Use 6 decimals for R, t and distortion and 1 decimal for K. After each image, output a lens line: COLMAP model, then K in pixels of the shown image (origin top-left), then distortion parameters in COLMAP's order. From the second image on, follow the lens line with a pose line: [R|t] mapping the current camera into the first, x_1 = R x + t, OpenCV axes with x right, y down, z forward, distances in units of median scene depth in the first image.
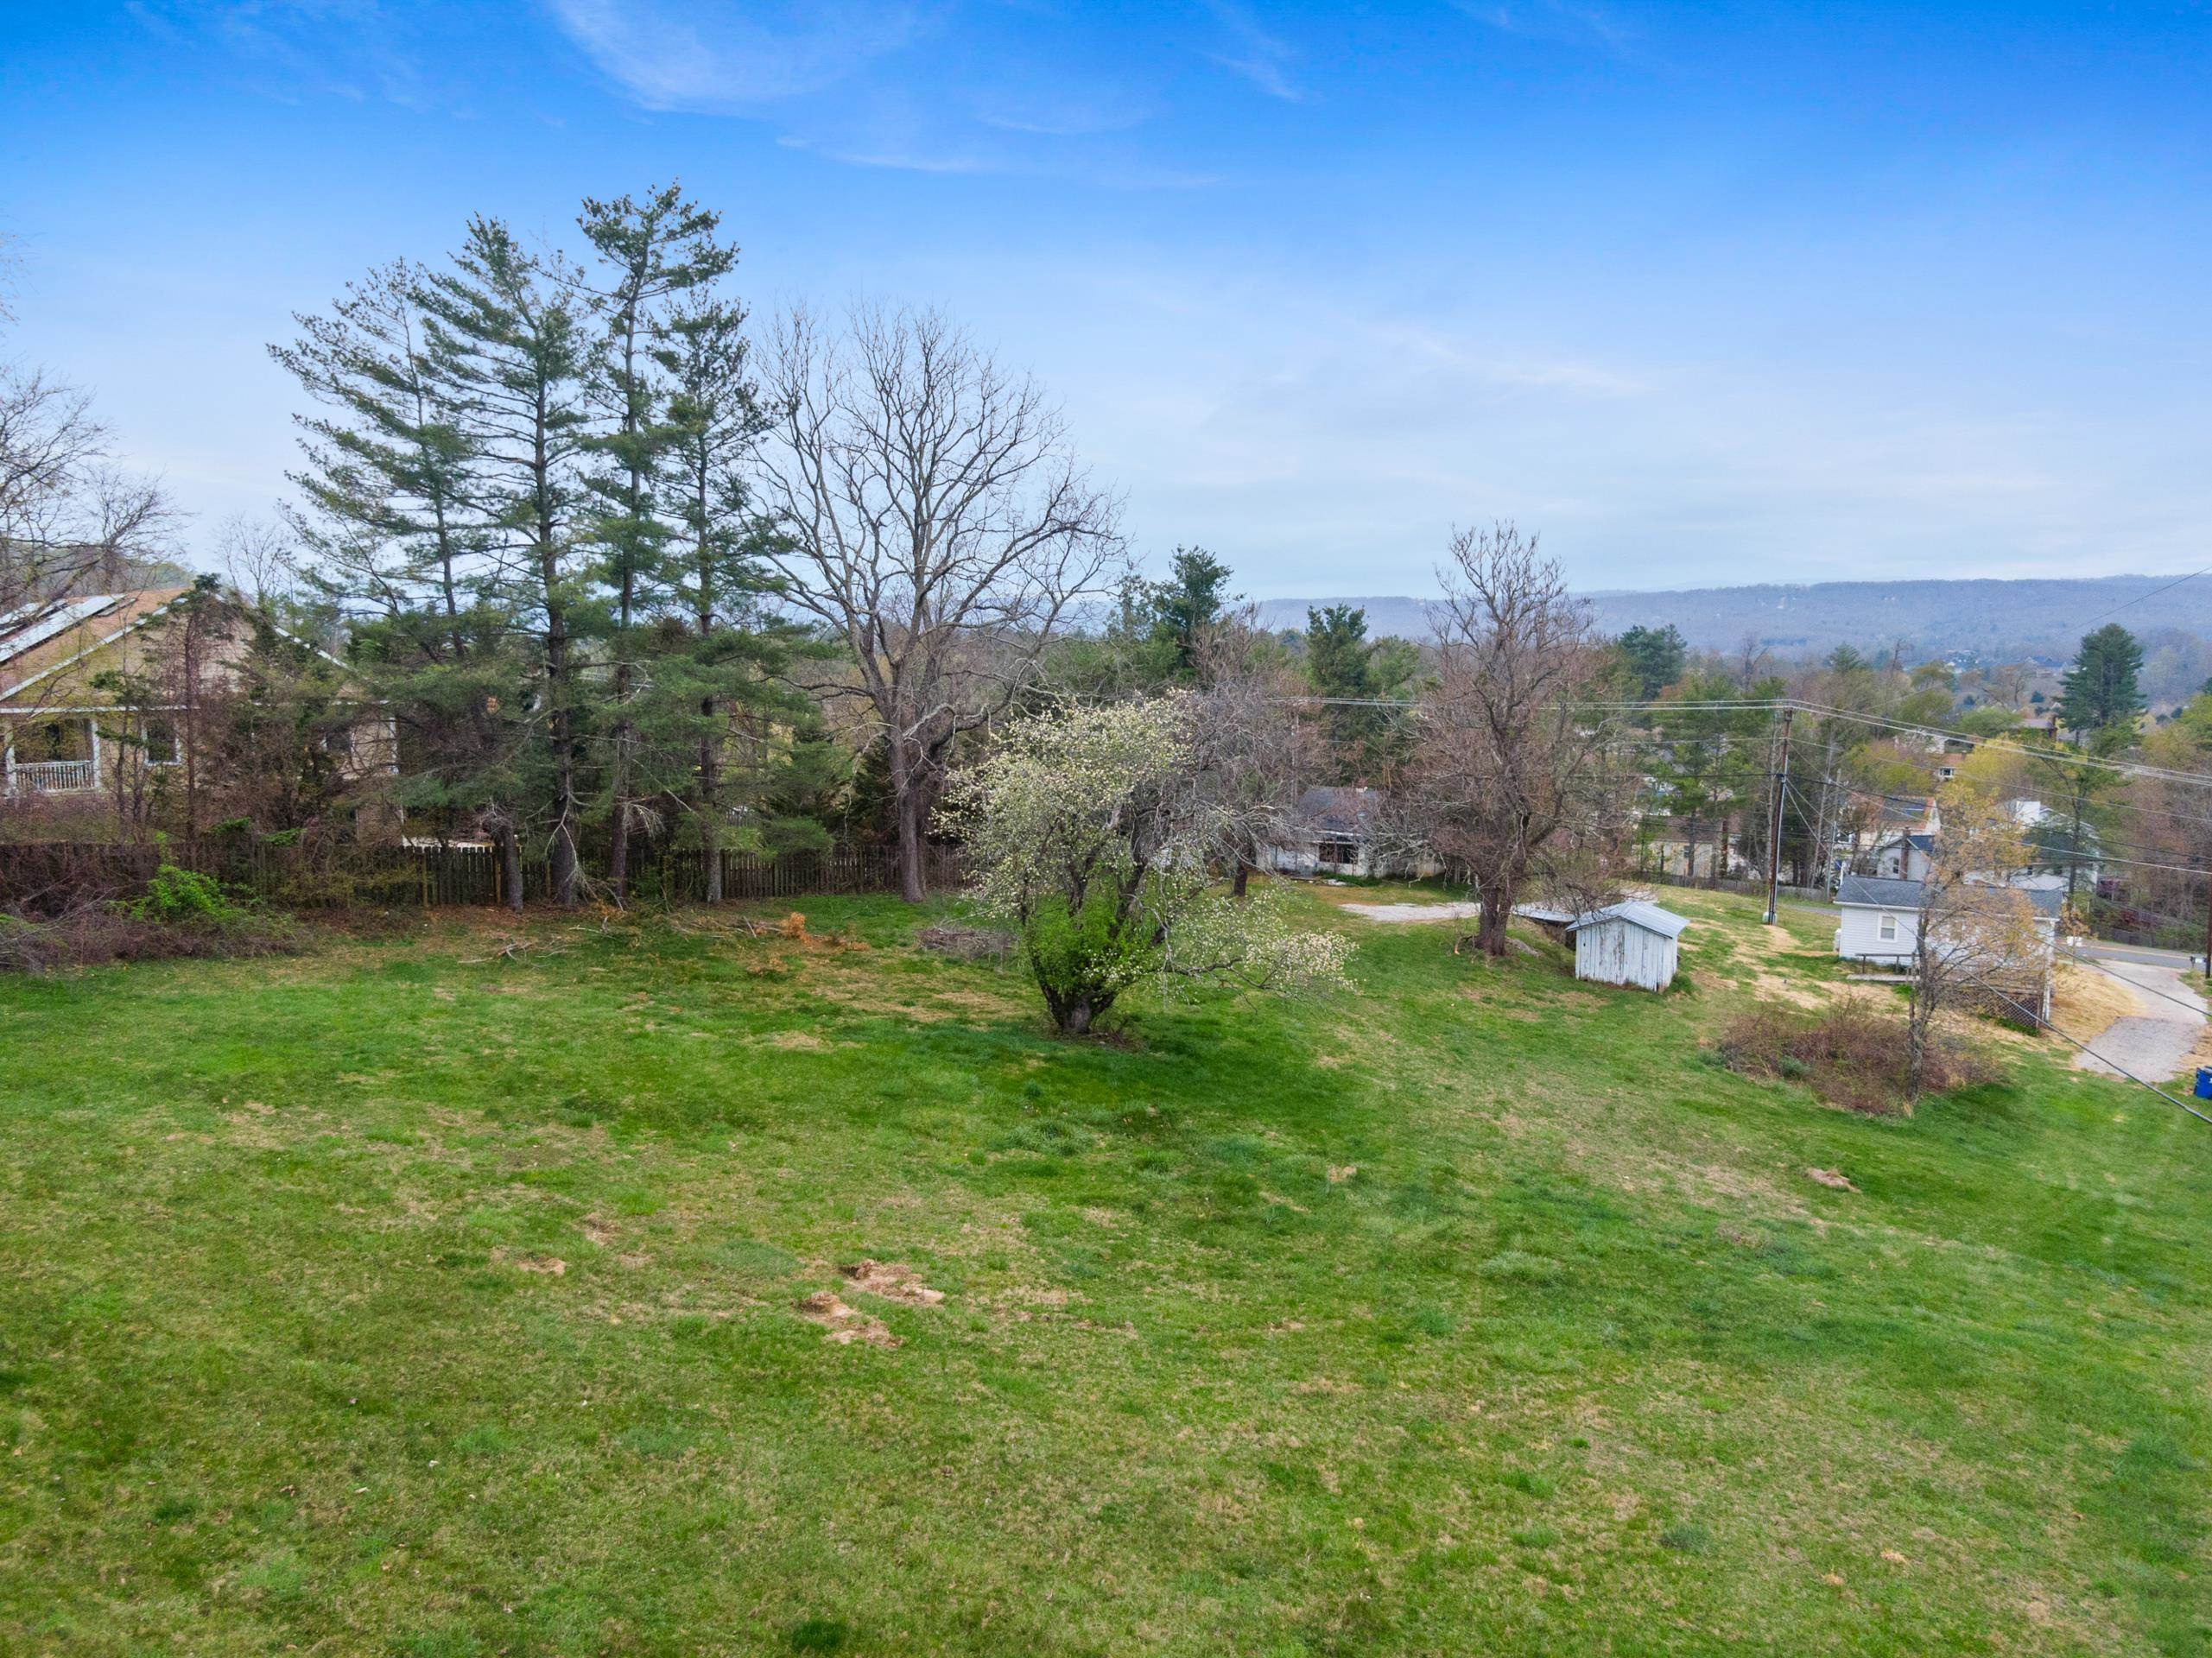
lens RADIAL K [[1582.6, 0, 1106.0], [0, 1582.6, 829.0], [0, 0, 1]] dist [0.056010, -0.087445]
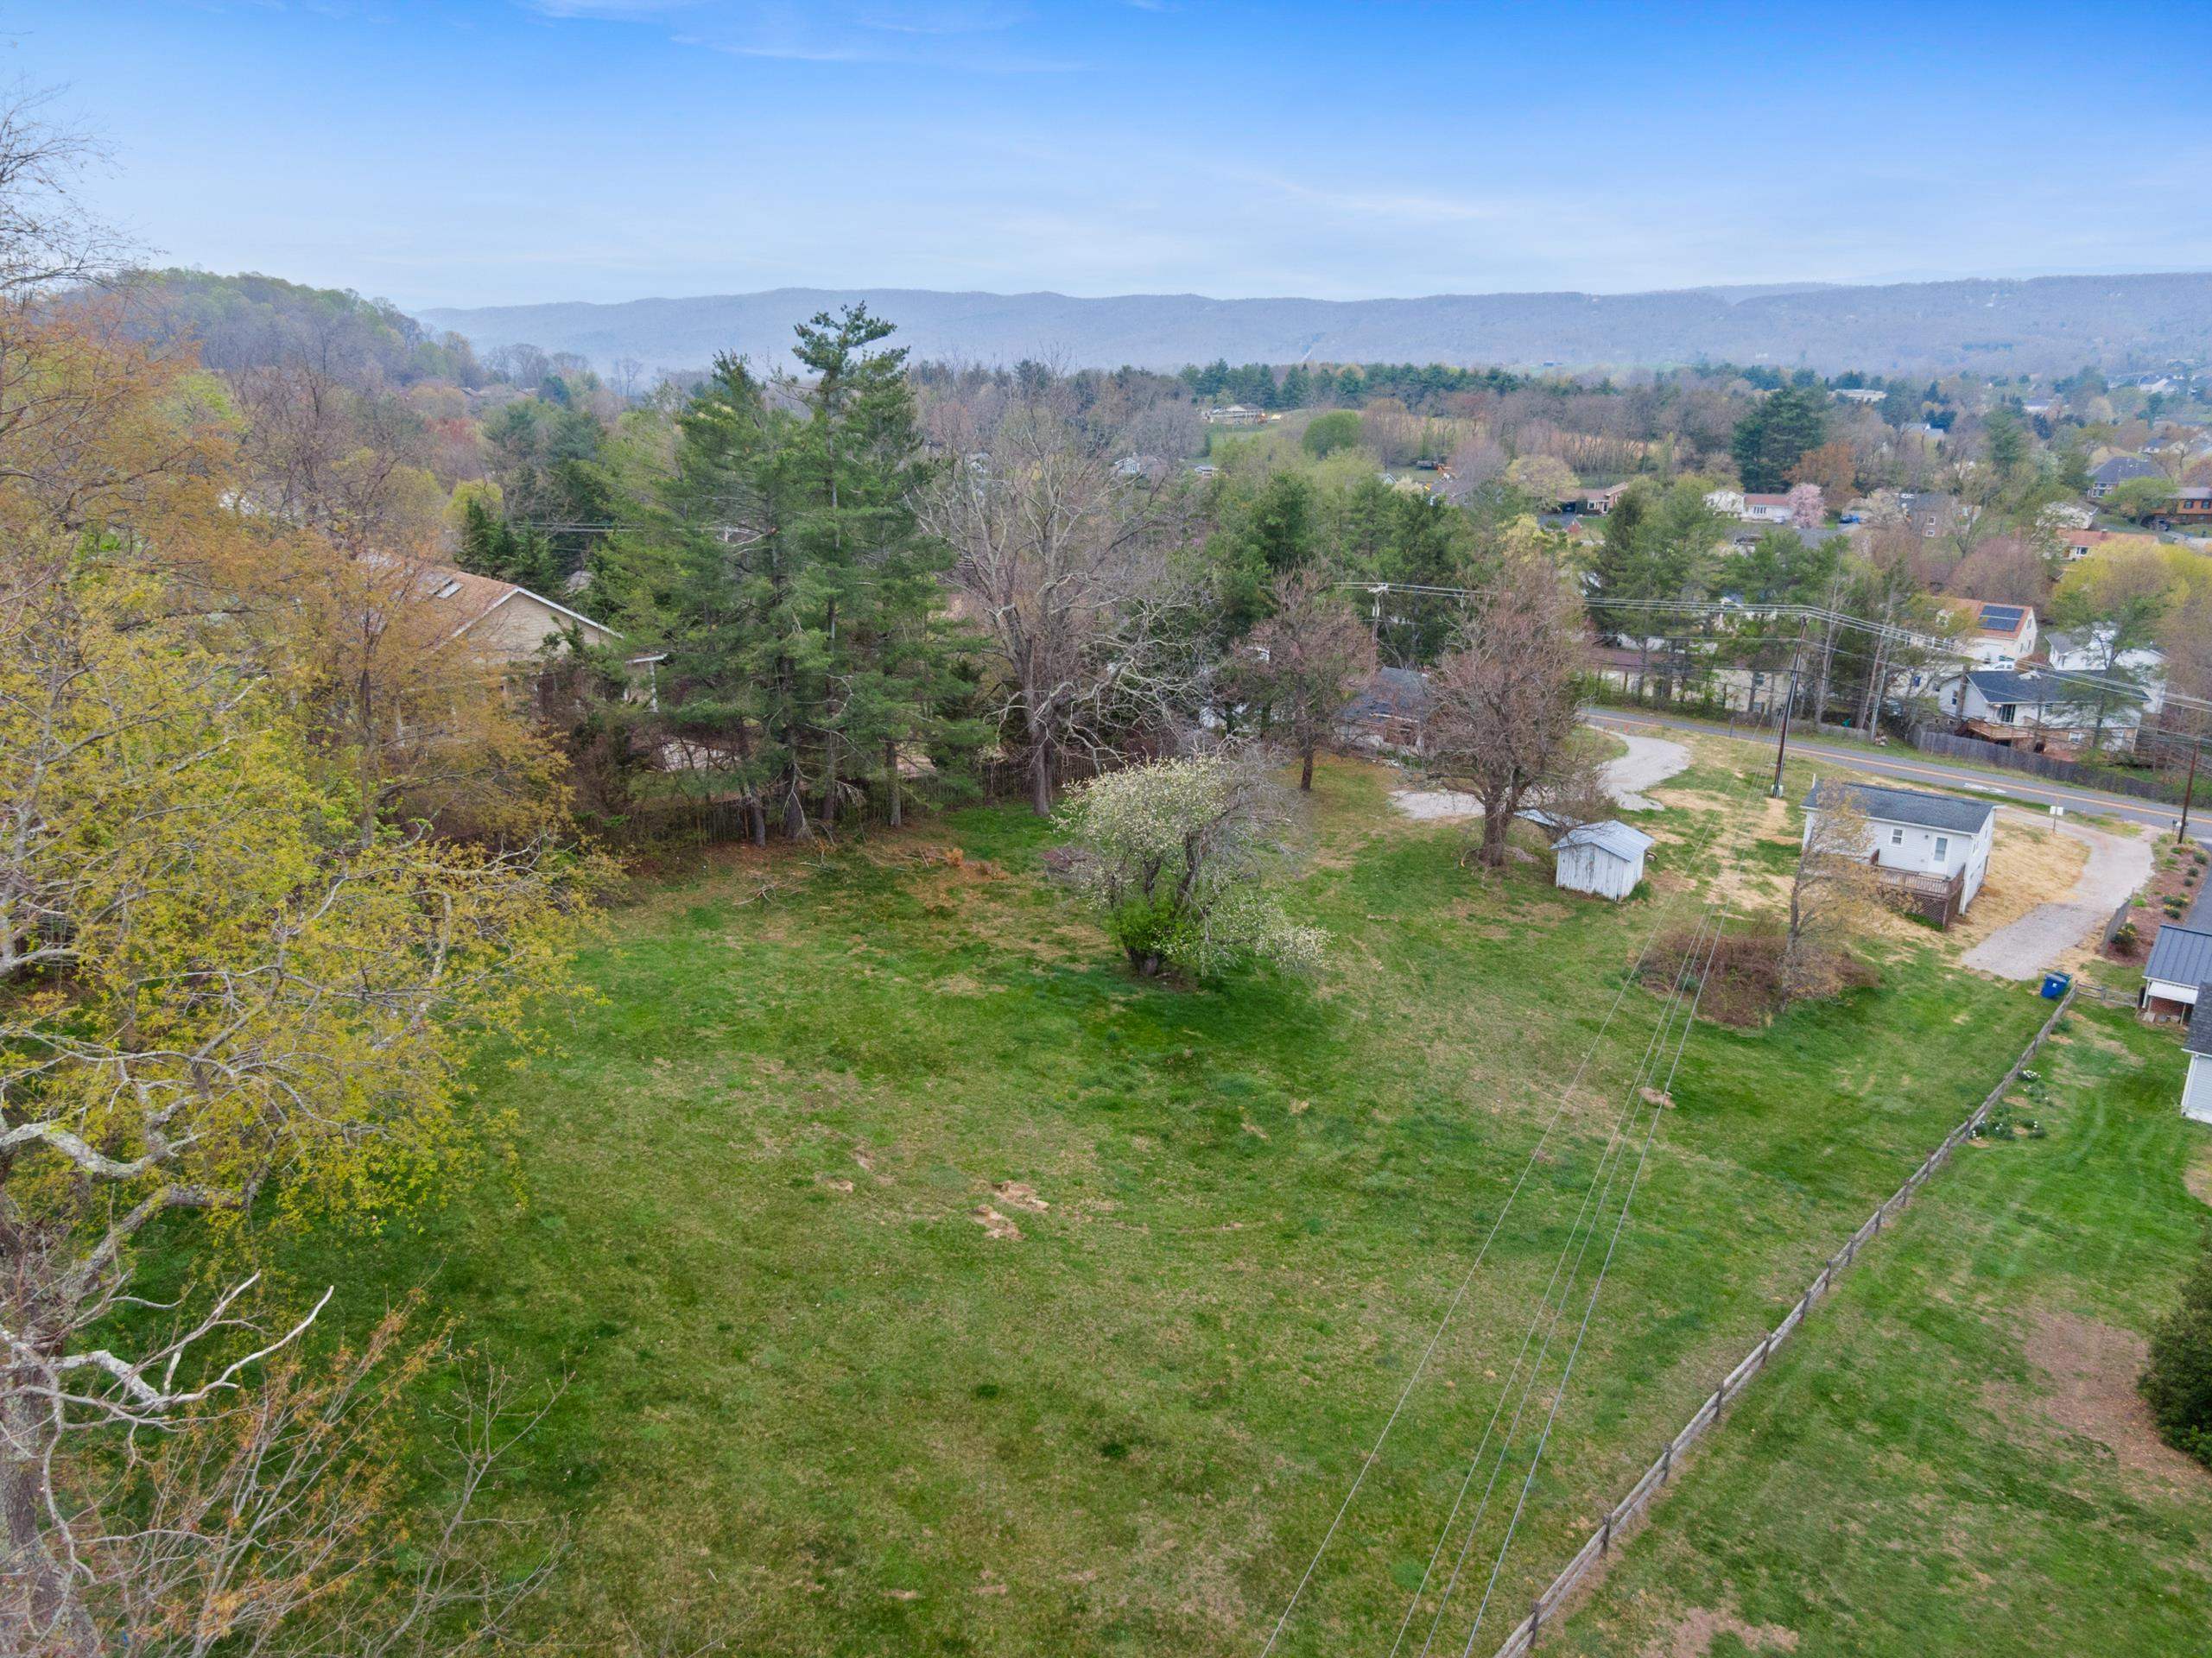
lens RADIAL K [[1582.6, 0, 1106.0], [0, 1582.6, 829.0], [0, 0, 1]] dist [0.056010, -0.087445]
pose [[0.995947, 0.024594, -0.086509, 0.084484], [-0.008634, 0.983587, 0.180228, -0.343957], [0.089521, -0.178750, 0.979813, -0.537129]]
